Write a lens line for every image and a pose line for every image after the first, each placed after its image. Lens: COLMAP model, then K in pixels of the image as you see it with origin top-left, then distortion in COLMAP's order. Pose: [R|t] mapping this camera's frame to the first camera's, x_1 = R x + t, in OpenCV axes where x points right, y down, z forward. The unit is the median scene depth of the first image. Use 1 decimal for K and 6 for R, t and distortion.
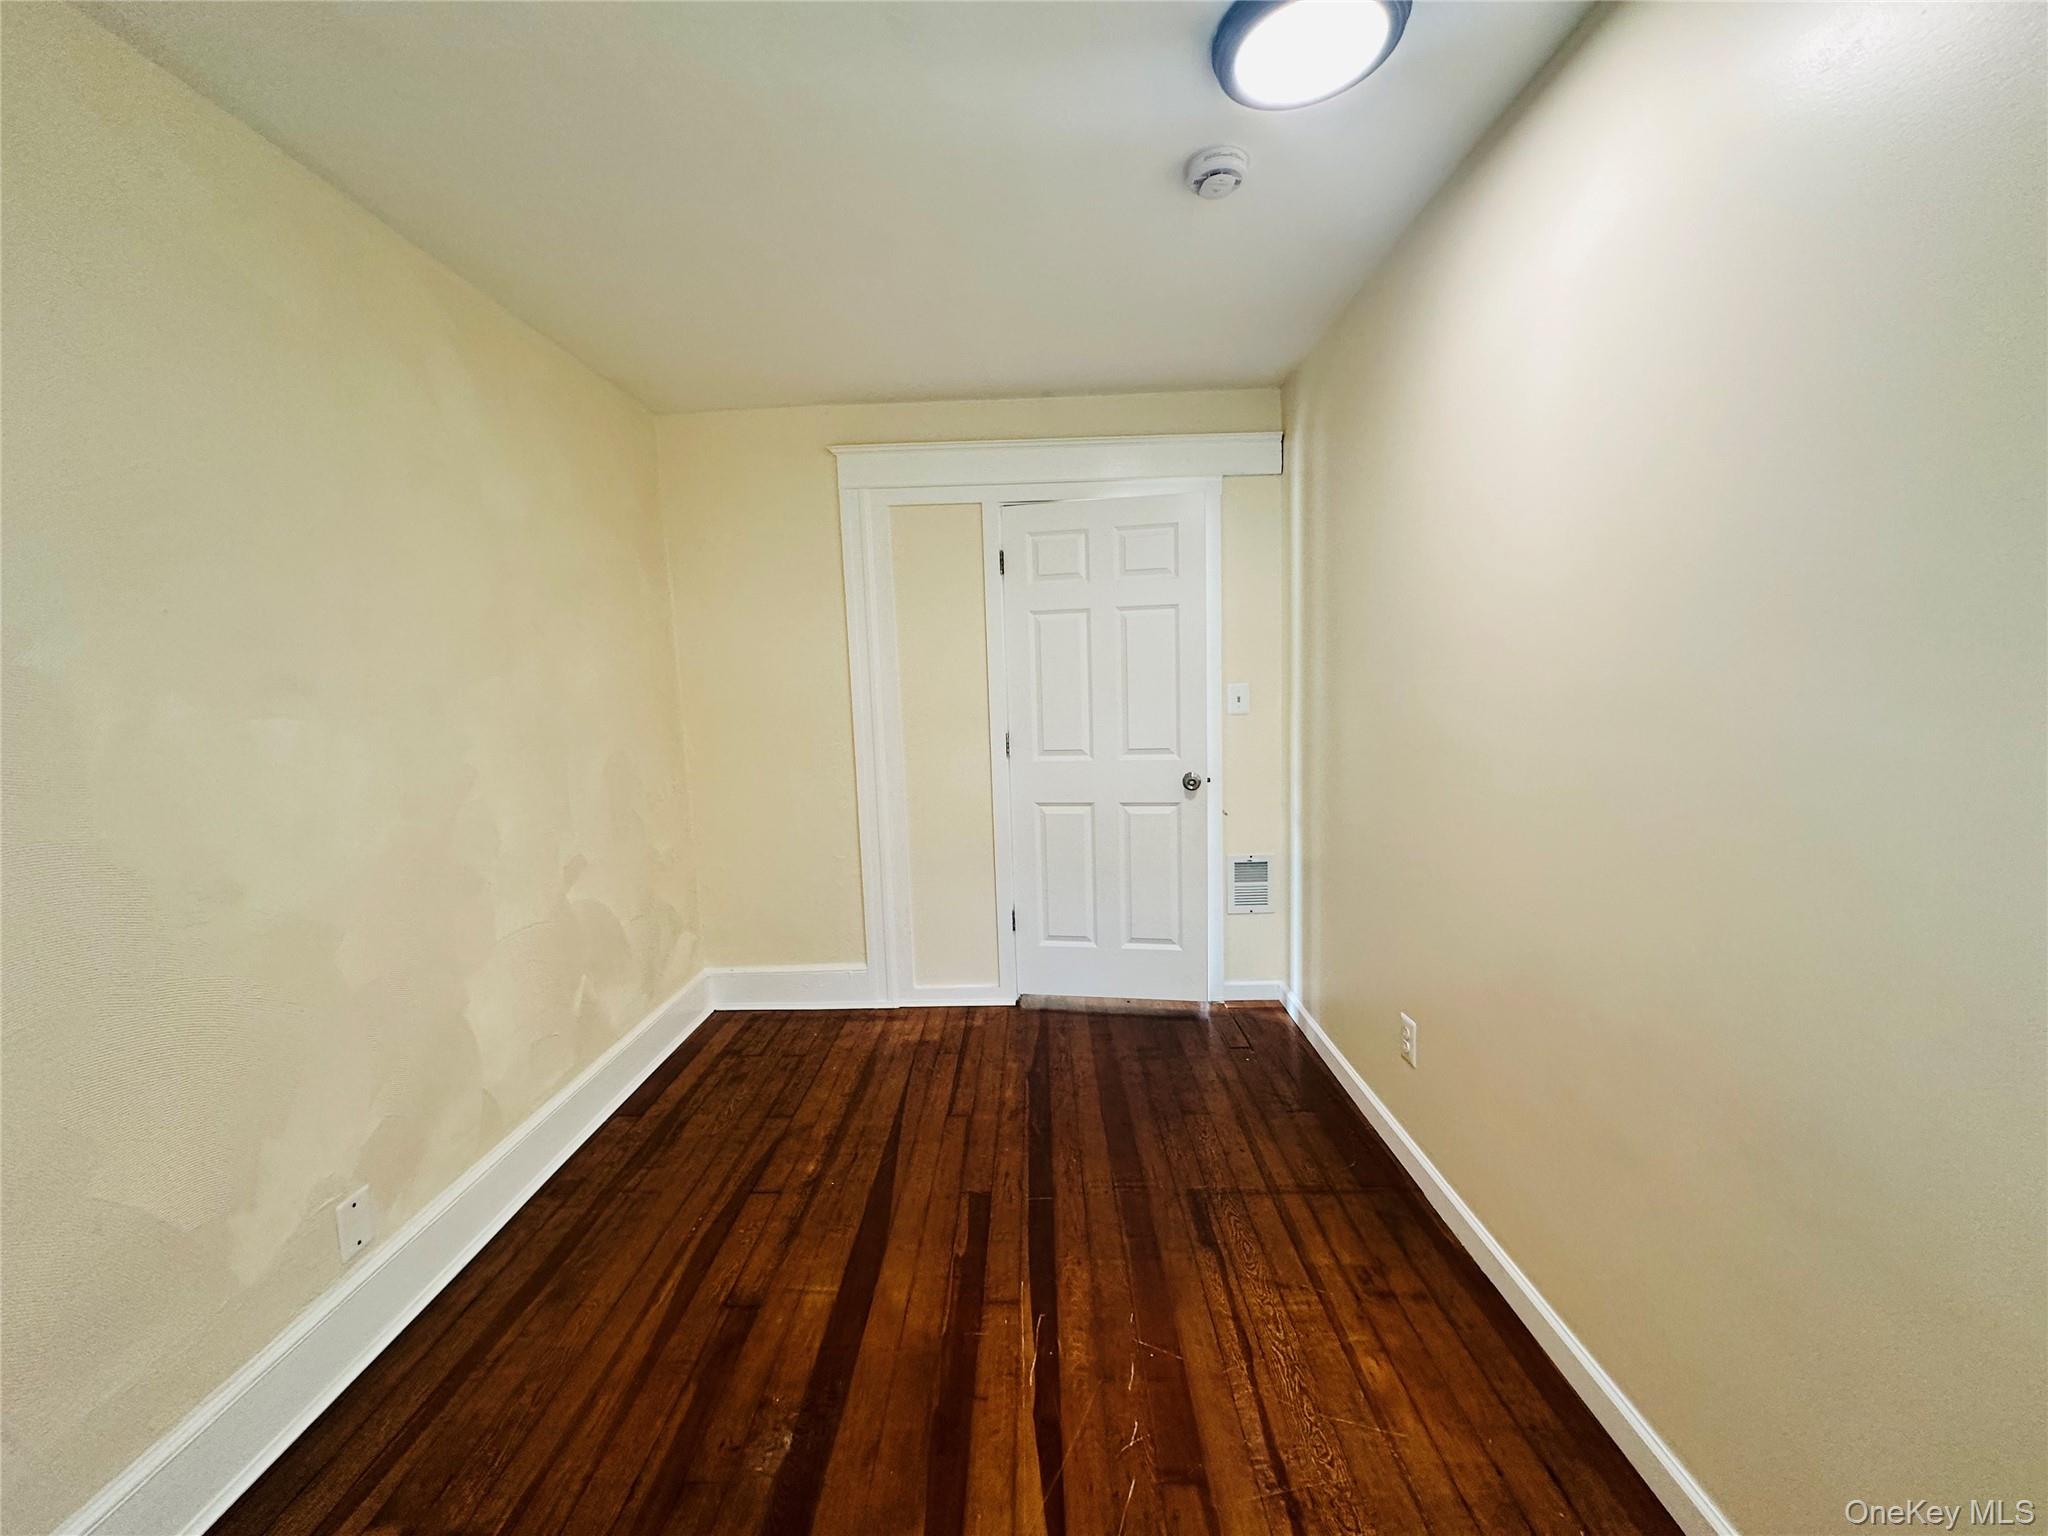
lens RADIAL K [[813.3, 0, 1028.8], [0, 813.3, 771.2], [0, 0, 1]] dist [-0.002790, 0.000621]
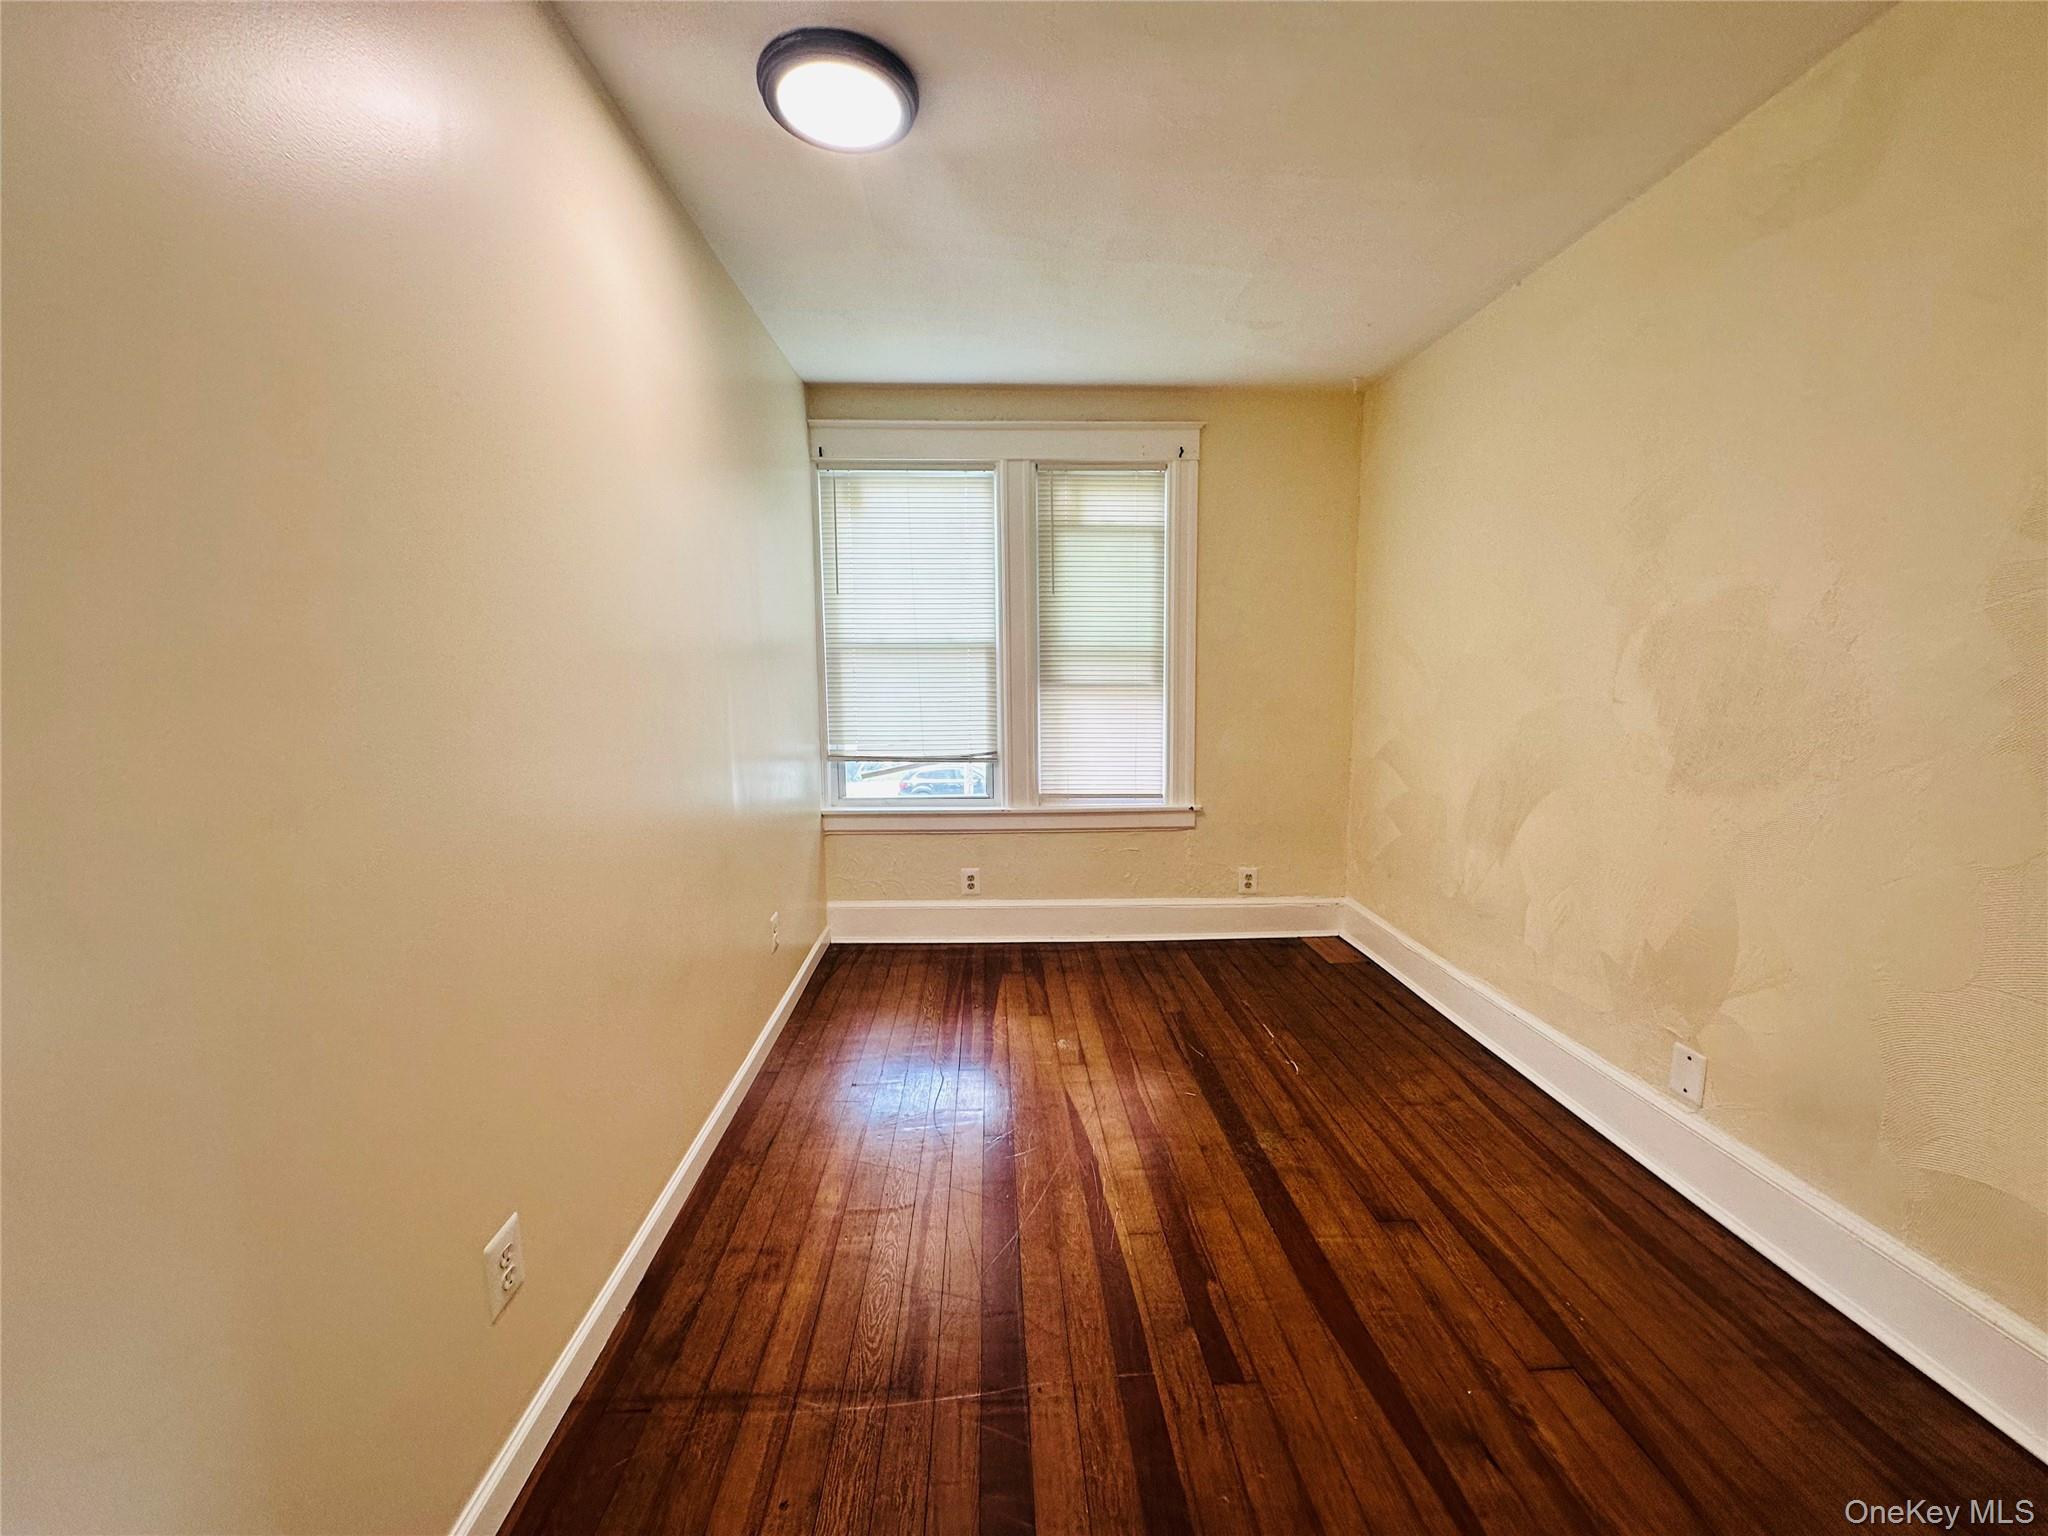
lens RADIAL K [[813.3, 0, 1028.1], [0, 813.3, 766.7], [0, 0, 1]] dist [-0.002790, 0.000621]
pose [[-0.997250, 0.052158, -0.052641, 0.133387], [0.039182, 0.974064, 0.222856, -0.149406], [0.062899, 0.220181, -0.973429, 1.800389]]
